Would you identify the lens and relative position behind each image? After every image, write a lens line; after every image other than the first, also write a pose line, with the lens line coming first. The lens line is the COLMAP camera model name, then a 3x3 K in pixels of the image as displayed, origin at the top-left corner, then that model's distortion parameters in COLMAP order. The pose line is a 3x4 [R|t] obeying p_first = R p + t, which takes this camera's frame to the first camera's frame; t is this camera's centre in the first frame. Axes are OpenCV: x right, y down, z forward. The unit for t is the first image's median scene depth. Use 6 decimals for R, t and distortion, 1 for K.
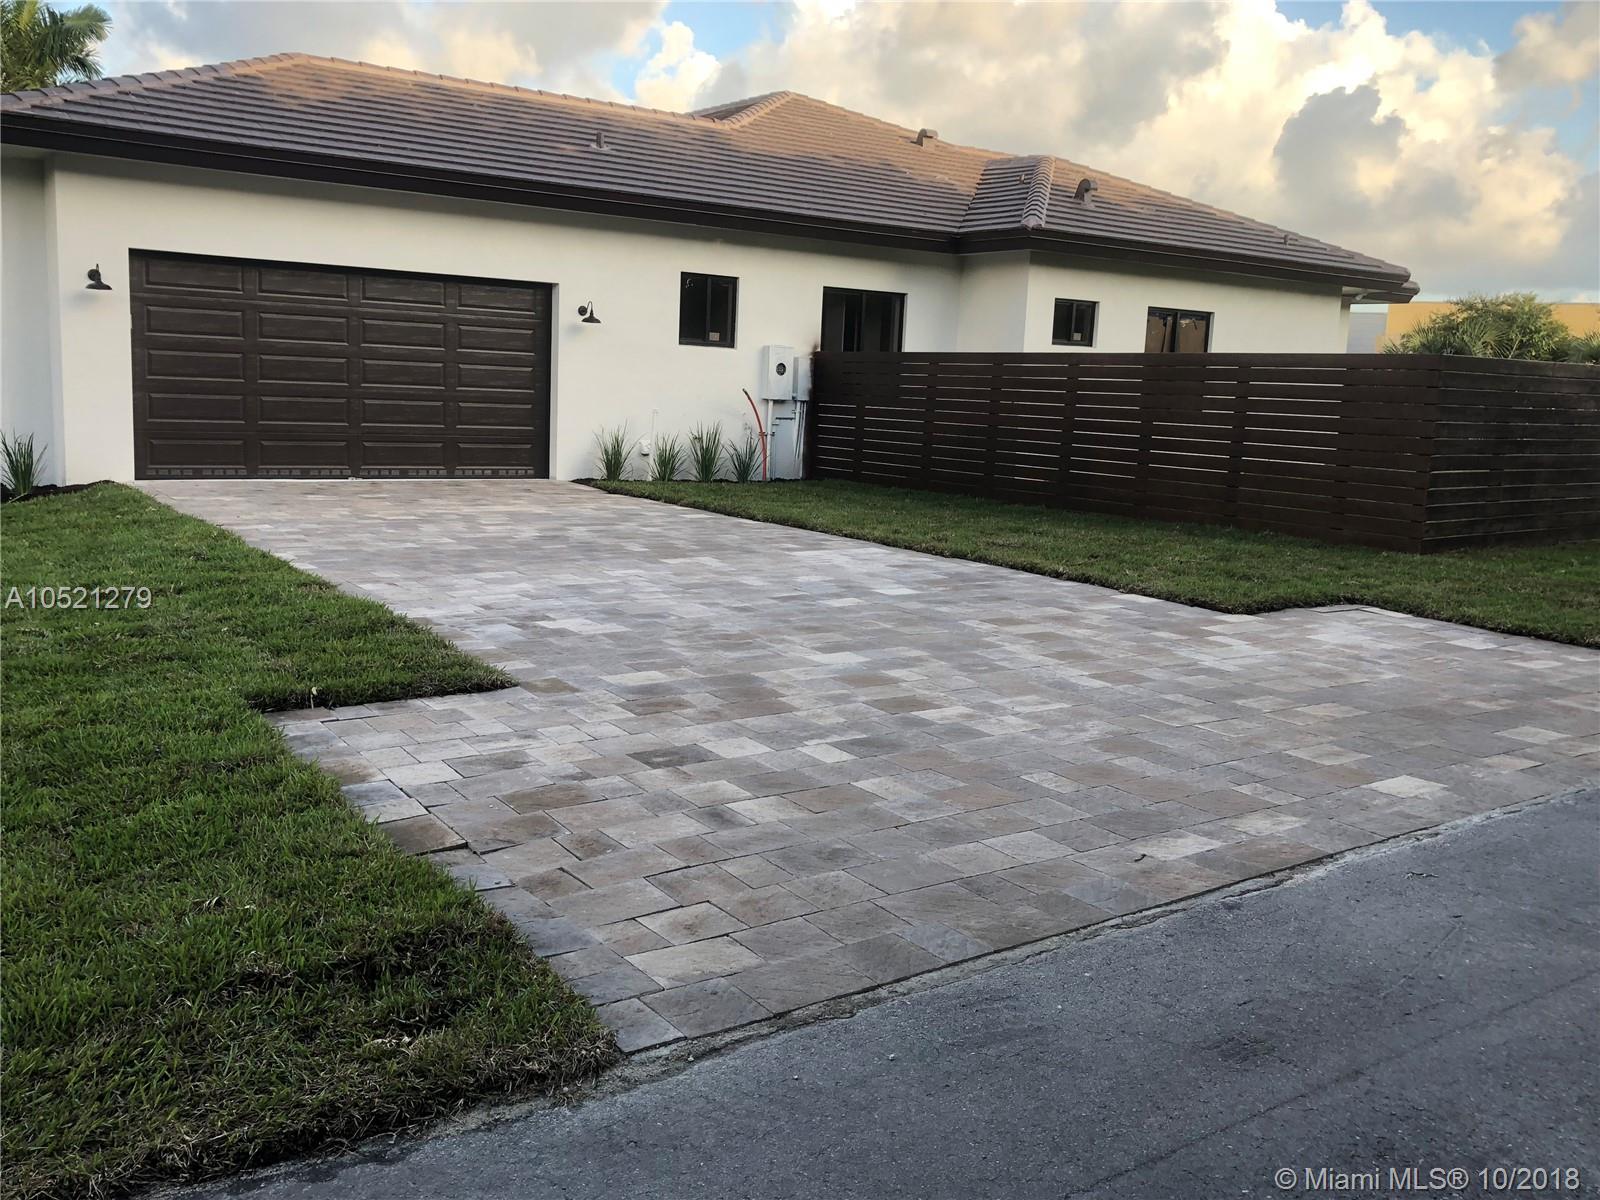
lens RADIAL K [[1382.8, 0, 800.0], [0, 1382.8, 600.0], [0, 0, 1]] dist [0.137068, -0.296601]
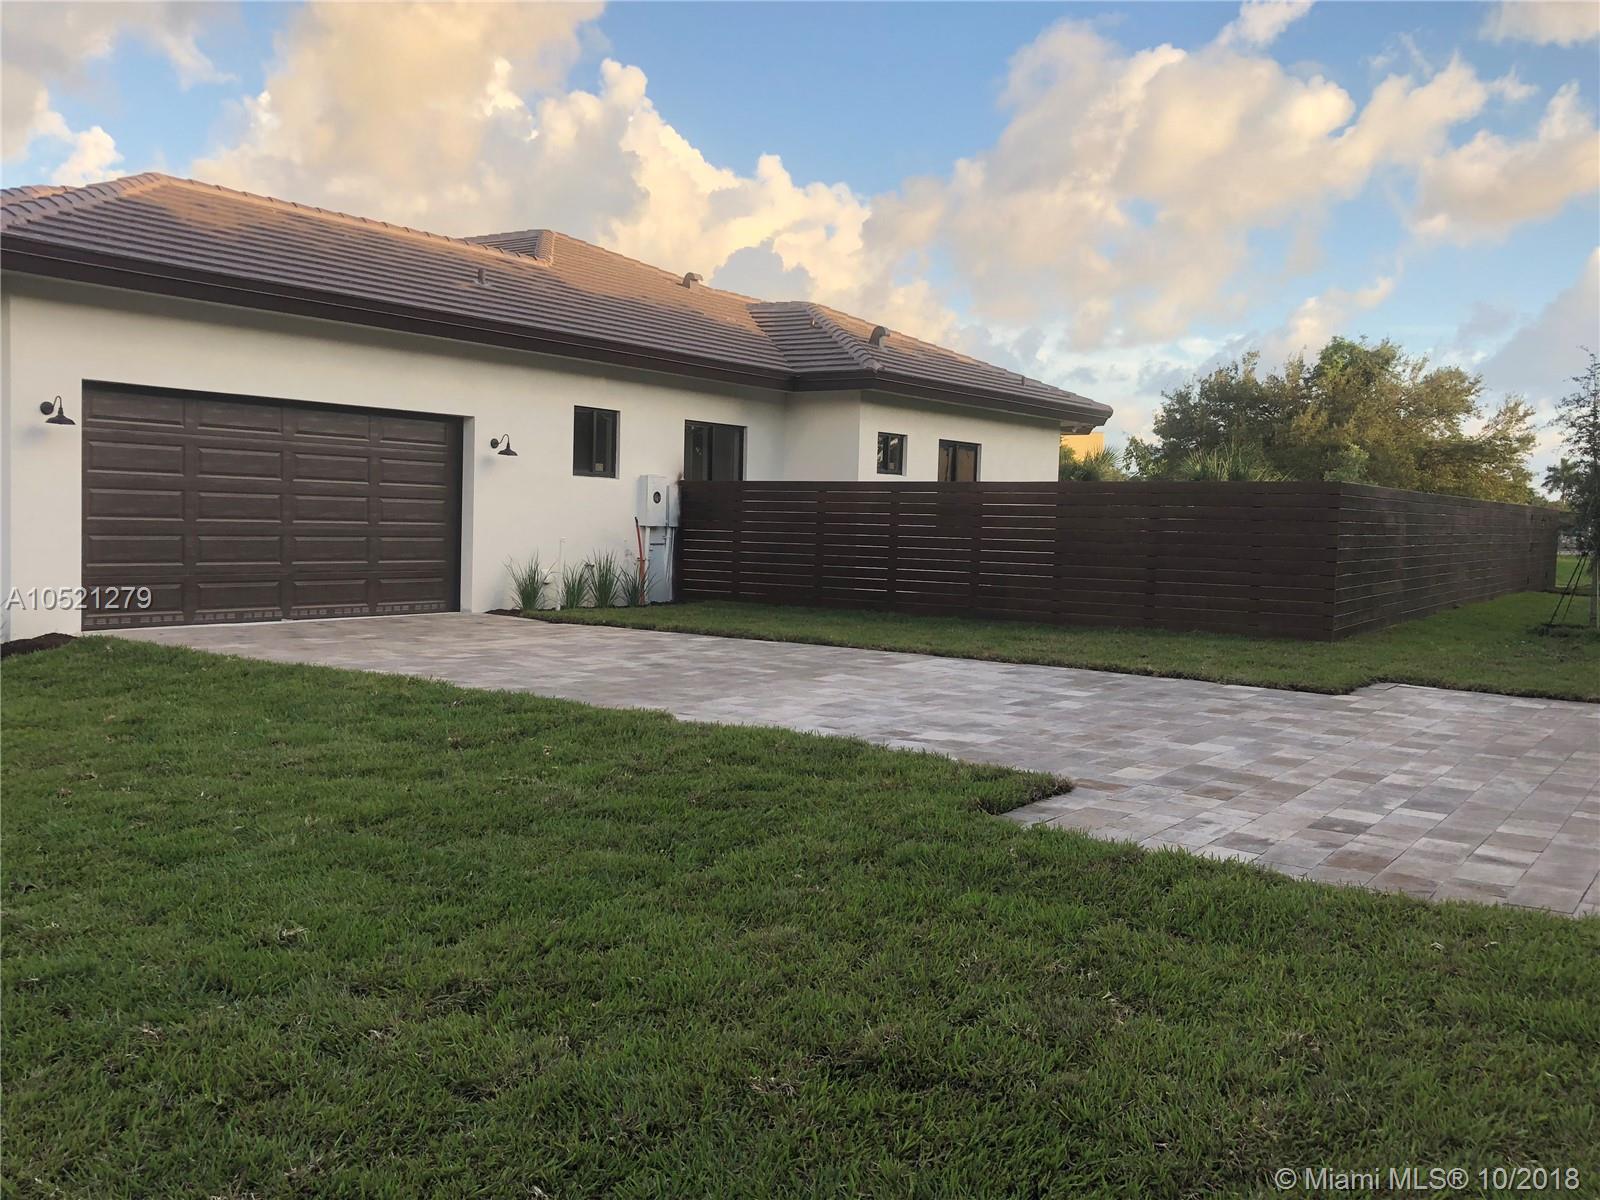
lens RADIAL K [[1382.8, 0, 800.0], [0, 1382.8, 600.0], [0, 0, 1]] dist [0.137068, -0.296601]
pose [[0.937468, -0.037913, 0.346001, -0.289067], [0.067075, 0.995096, -0.072699, -0.007785], [-0.341548, 0.091361, 0.935413, -0.000783]]
